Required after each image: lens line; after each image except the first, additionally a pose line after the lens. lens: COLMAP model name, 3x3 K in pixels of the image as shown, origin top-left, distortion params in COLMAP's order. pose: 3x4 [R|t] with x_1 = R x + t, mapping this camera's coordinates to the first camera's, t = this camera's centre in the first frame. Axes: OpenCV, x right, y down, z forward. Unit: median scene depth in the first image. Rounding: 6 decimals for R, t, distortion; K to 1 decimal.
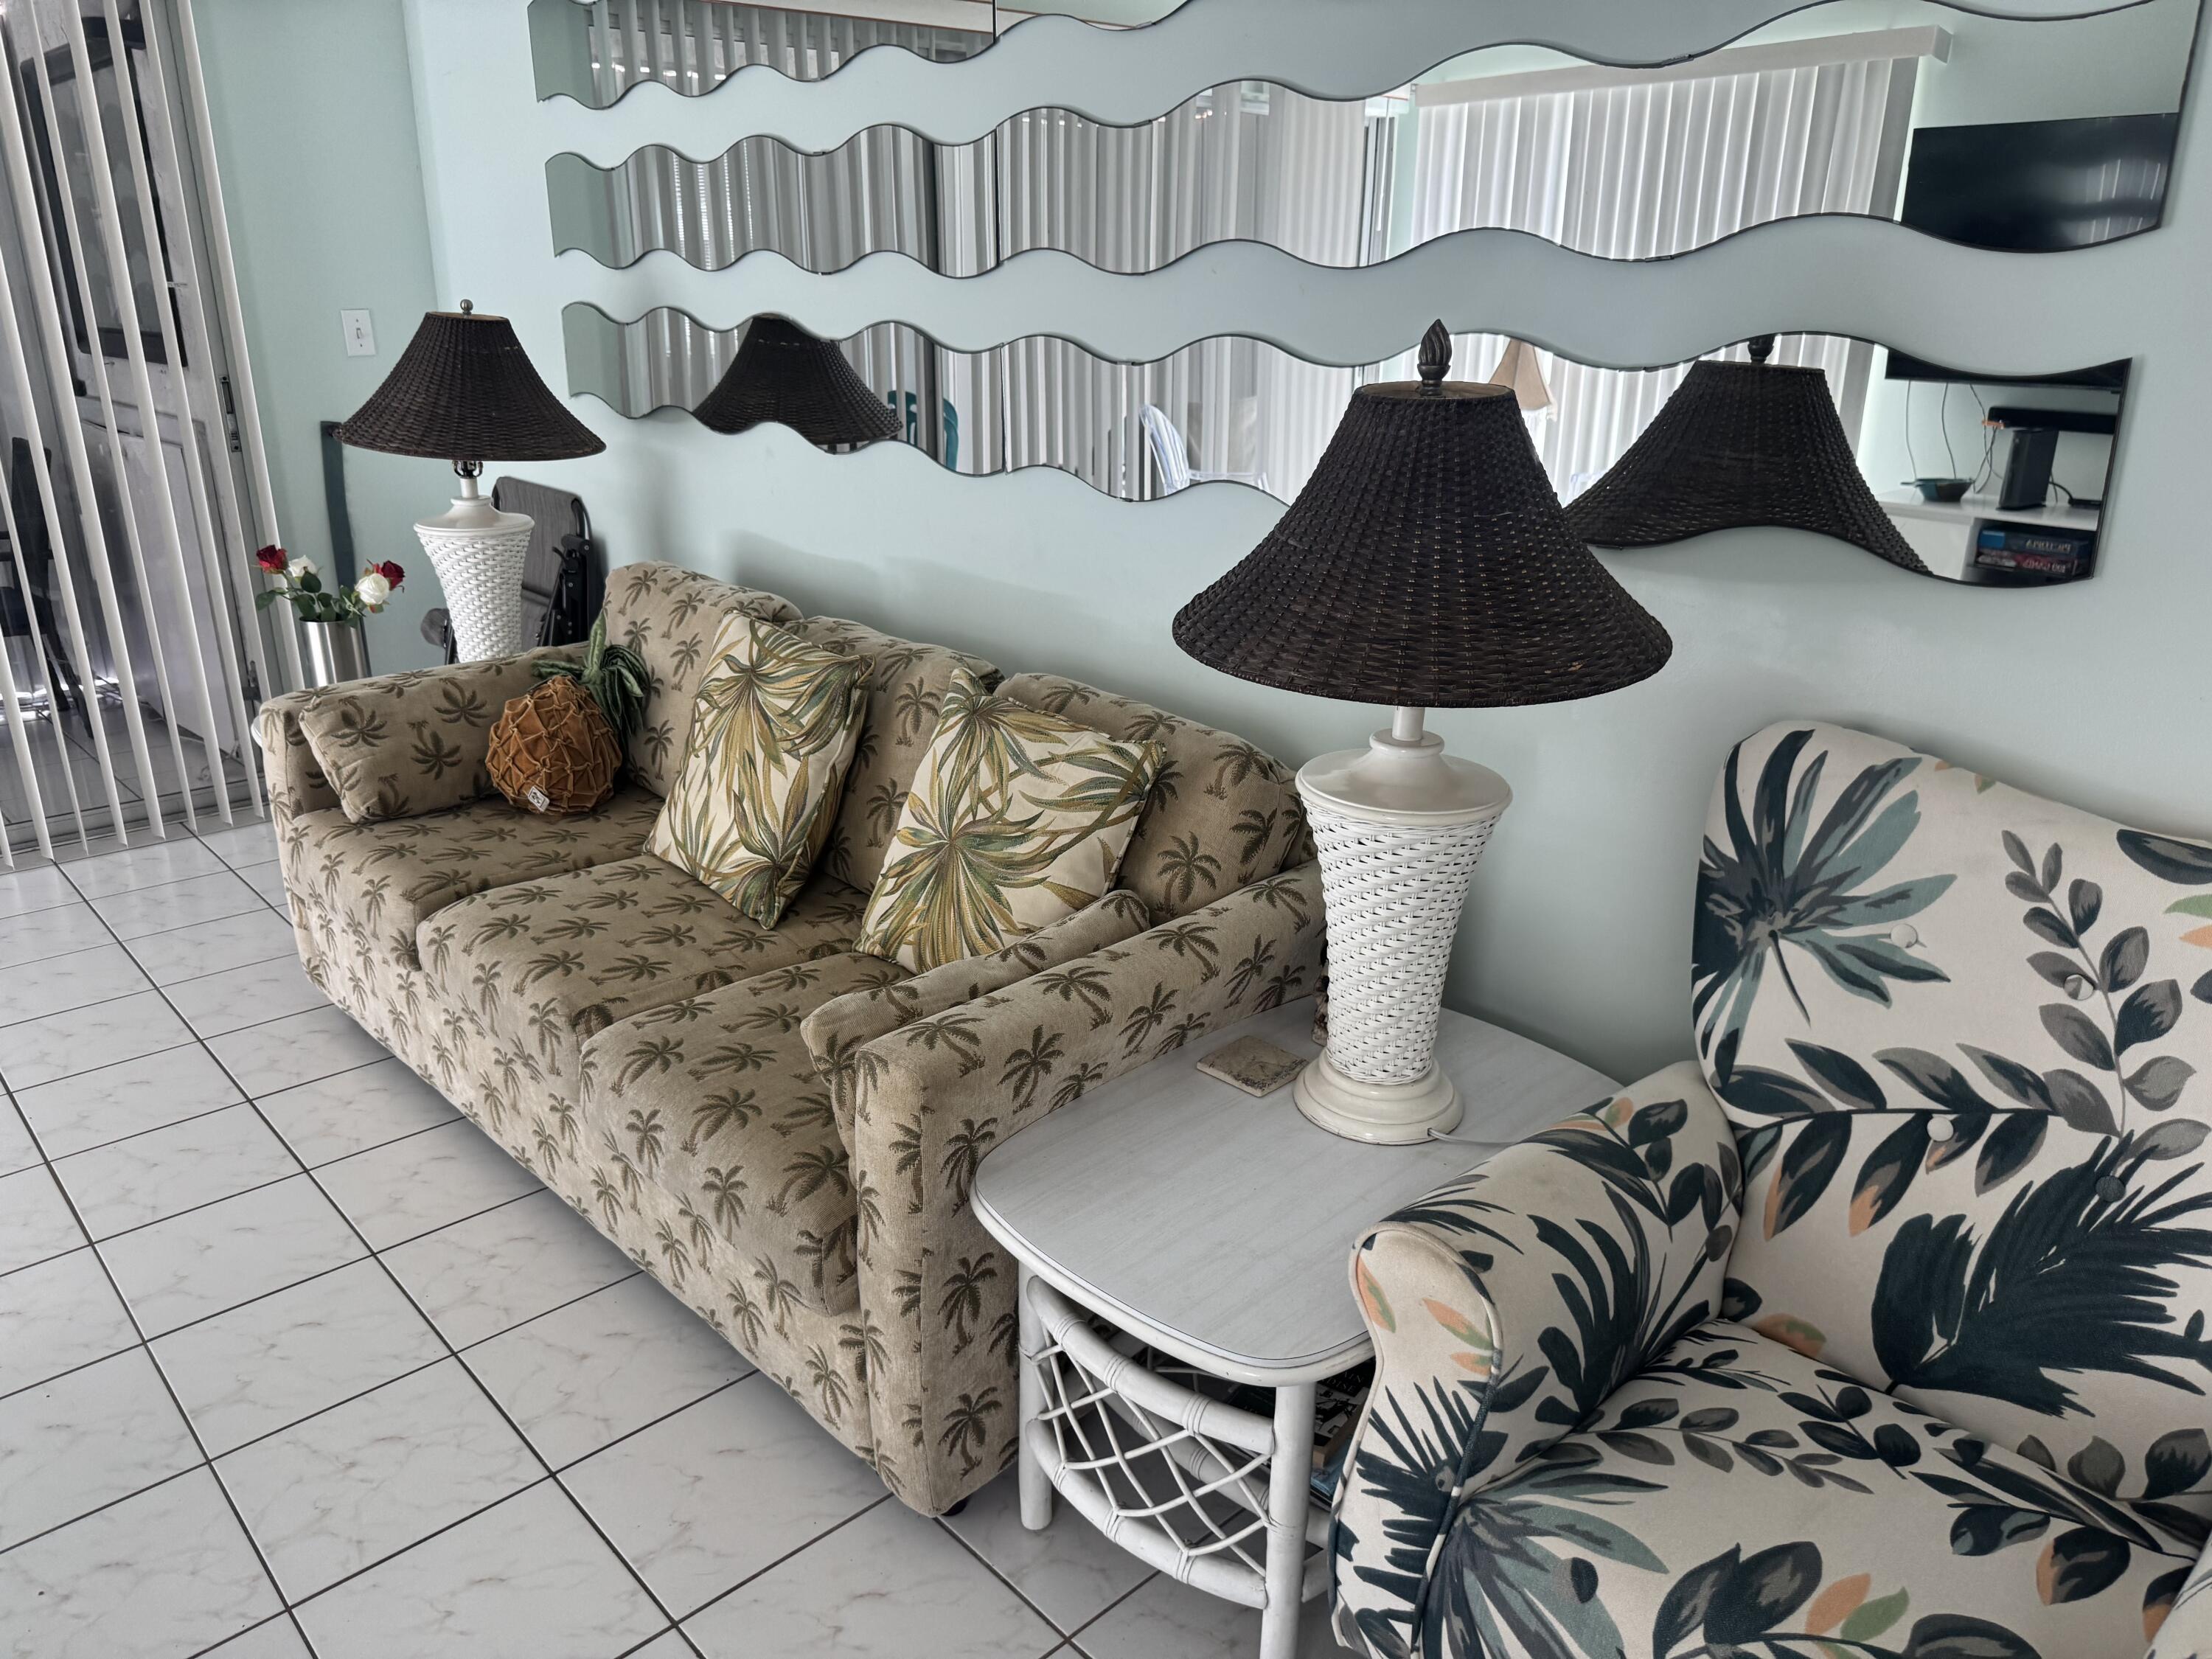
lens RADIAL K [[1565.1, 0, 1104.8], [0, 1565.1, 832.3], [0, 0, 1]] dist [0.005288, -0.014887]
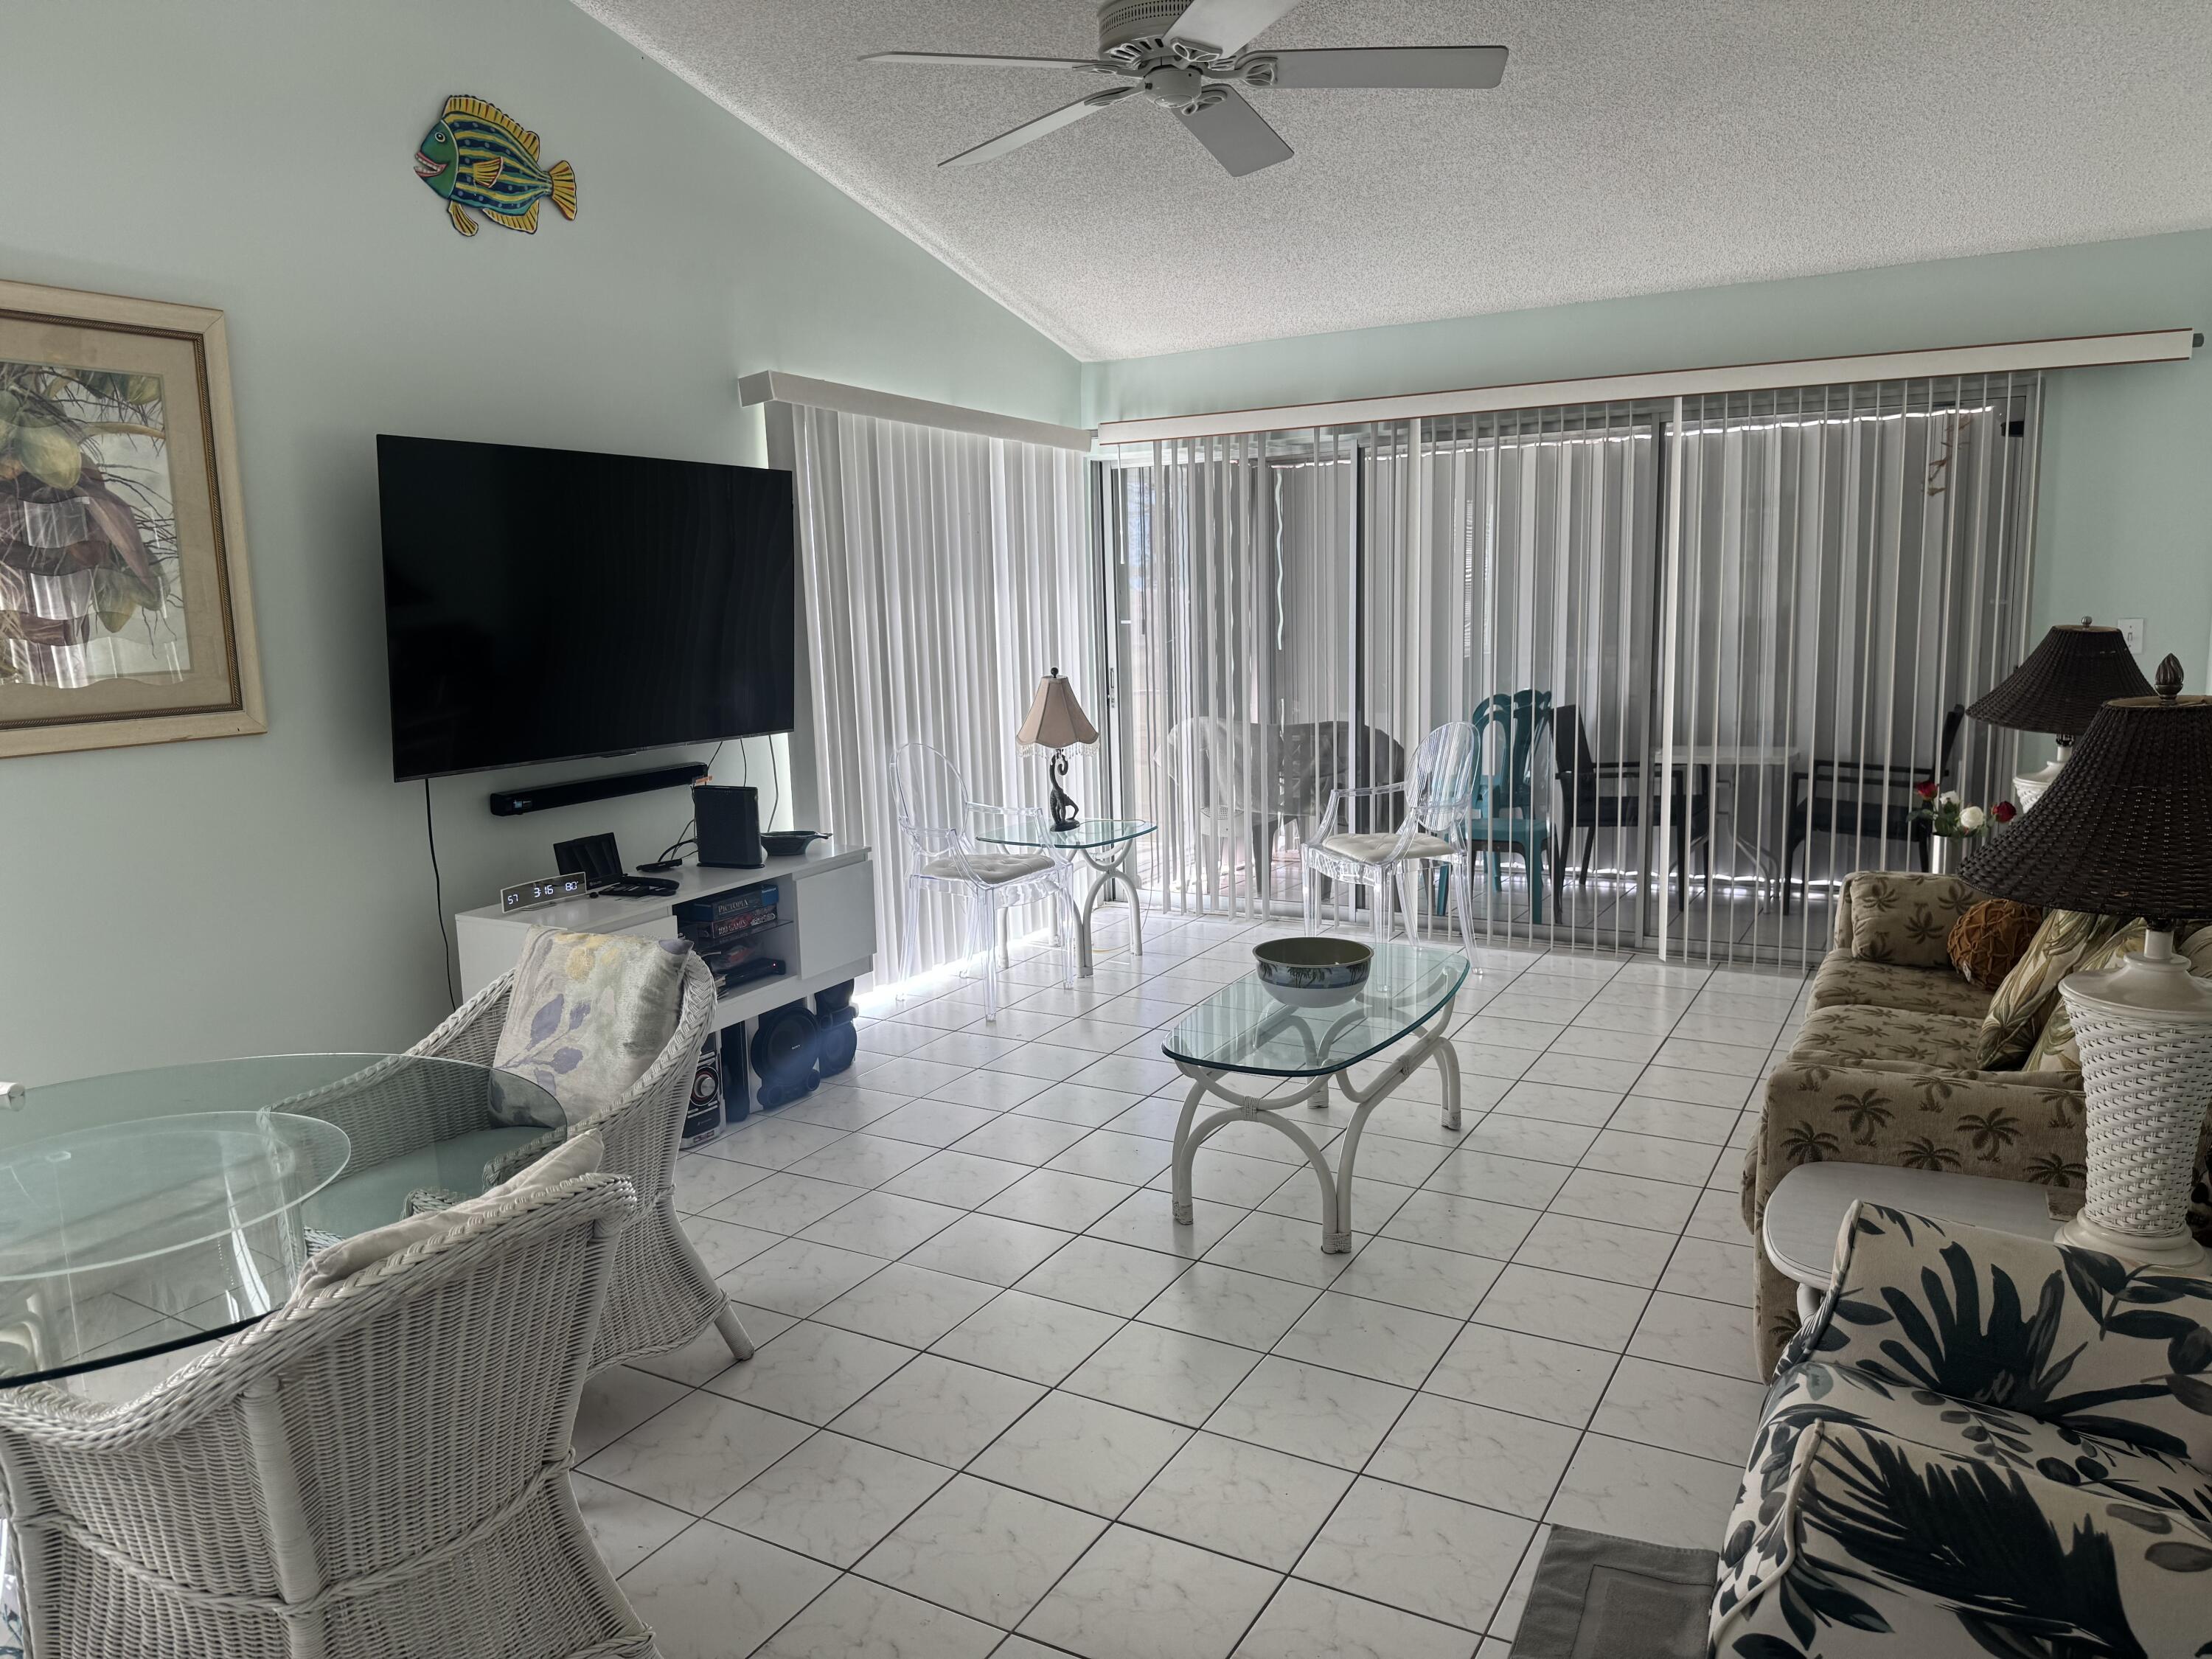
lens RADIAL K [[1565.1, 0, 1106.0], [0, 1565.1, 829.8], [0, 0, 1]] dist [0.005288, -0.014887]
pose [[0.295474, 0.131742, -0.946224, 1.116119], [-0.292466, 0.955367, 0.041688, 0.038056], [0.909483, 0.264420, 0.320816, -0.242290]]
